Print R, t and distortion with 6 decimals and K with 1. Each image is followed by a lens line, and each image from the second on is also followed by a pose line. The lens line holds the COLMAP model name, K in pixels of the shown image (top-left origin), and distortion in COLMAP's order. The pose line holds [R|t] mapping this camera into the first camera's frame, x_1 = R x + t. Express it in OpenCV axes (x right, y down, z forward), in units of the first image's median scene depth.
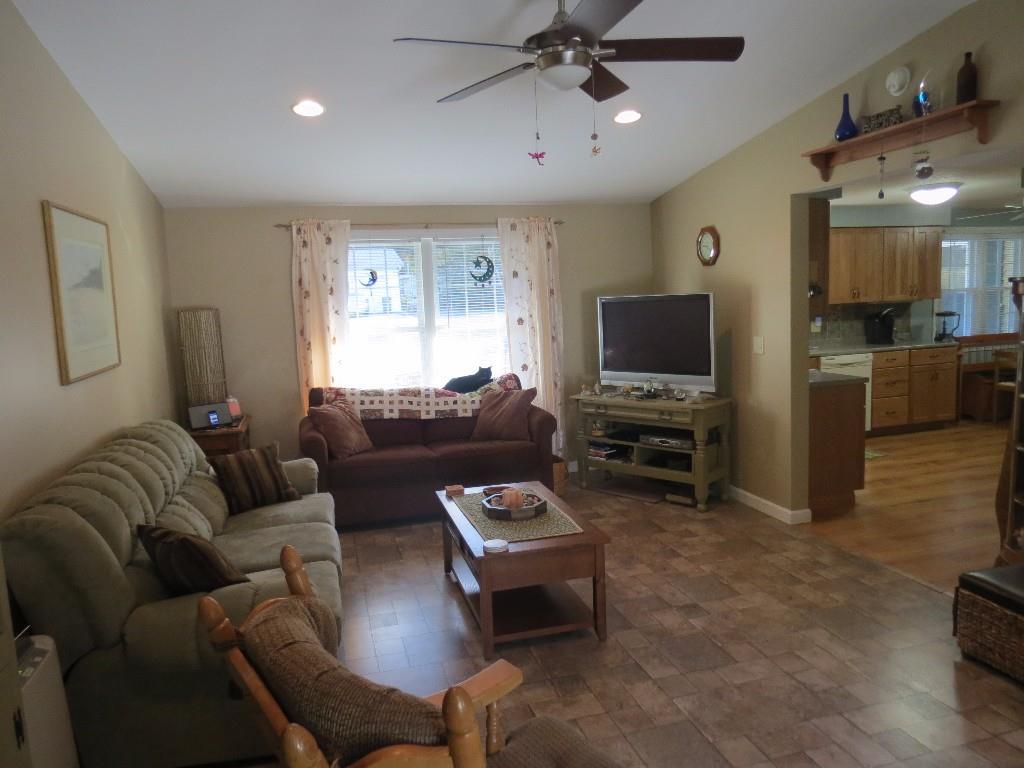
lens RADIAL K [[723.4, 0, 513.6], [0, 723.4, 386.1], [0, 0, 1]] dist [-0.029128, 0.007712]
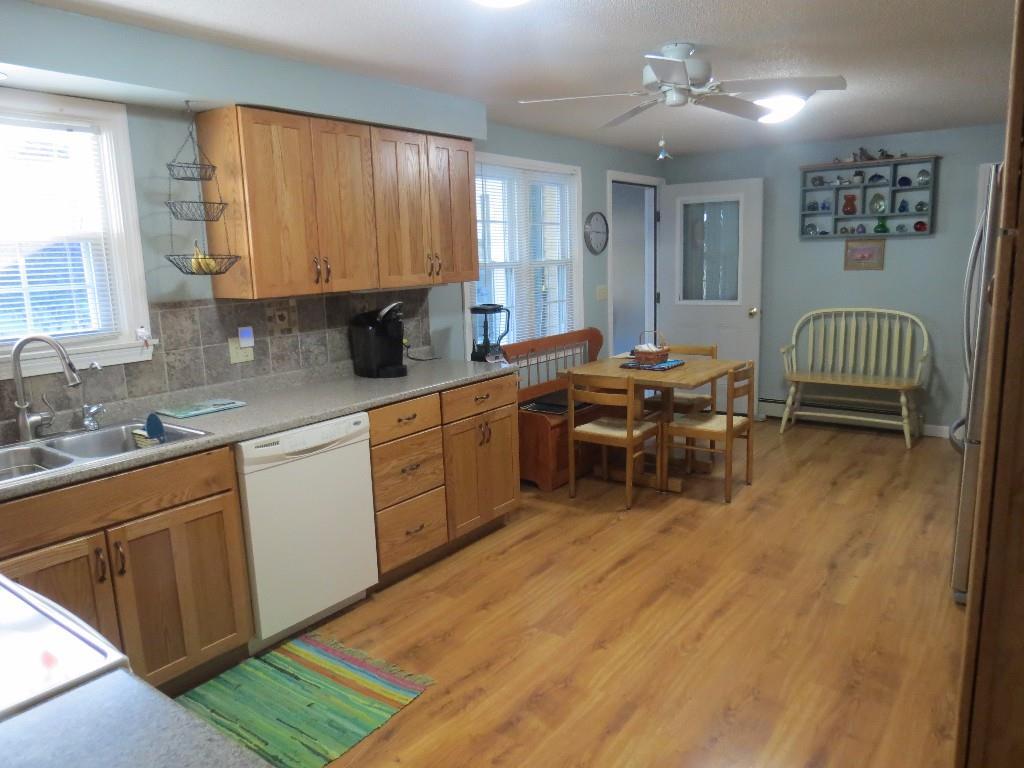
lens RADIAL K [[723.4, 0, 509.3], [0, 723.4, 386.9], [0, 0, 1]] dist [-0.029128, 0.007712]
pose [[0.793482, -0.090542, 0.601821, 0.287032], [0.068912, 0.995878, 0.058968, -0.074793], [-0.604680, -0.005318, 0.796451, 0.563609]]
